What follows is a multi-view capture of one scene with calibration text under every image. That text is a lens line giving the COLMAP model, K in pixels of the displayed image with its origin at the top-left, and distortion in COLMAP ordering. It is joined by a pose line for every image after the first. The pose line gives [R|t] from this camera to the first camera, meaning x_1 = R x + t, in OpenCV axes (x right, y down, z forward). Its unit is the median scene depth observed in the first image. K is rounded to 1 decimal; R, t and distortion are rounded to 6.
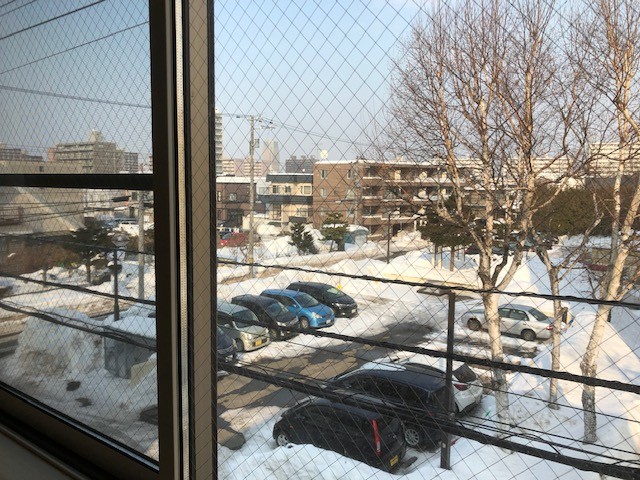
lens RADIAL K [[522.9, 0, 321.3], [0, 522.9, 240.1], [0, 0, 1]] dist [0.008780, 0.000052]
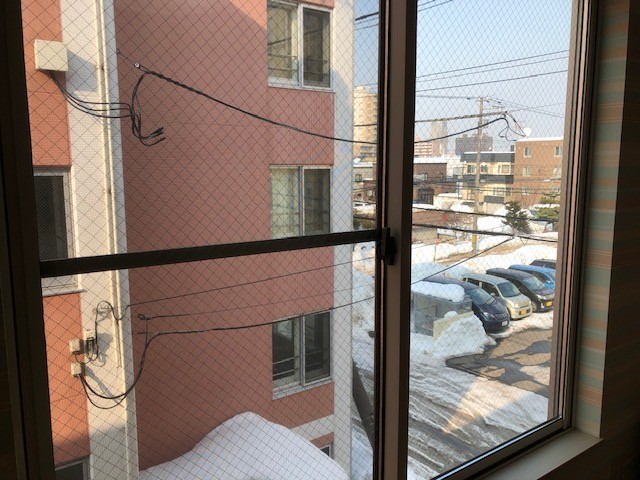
lens RADIAL K [[522.9, 0, 319.0], [0, 522.9, 239.3], [0, 0, 1]] dist [0.008780, 0.000052]
pose [[0.950608, 0.031258, -0.308817, -0.081234], [-0.019956, 0.999013, 0.039692, 0.004978], [0.309753, -0.031568, 0.950293, -0.062902]]
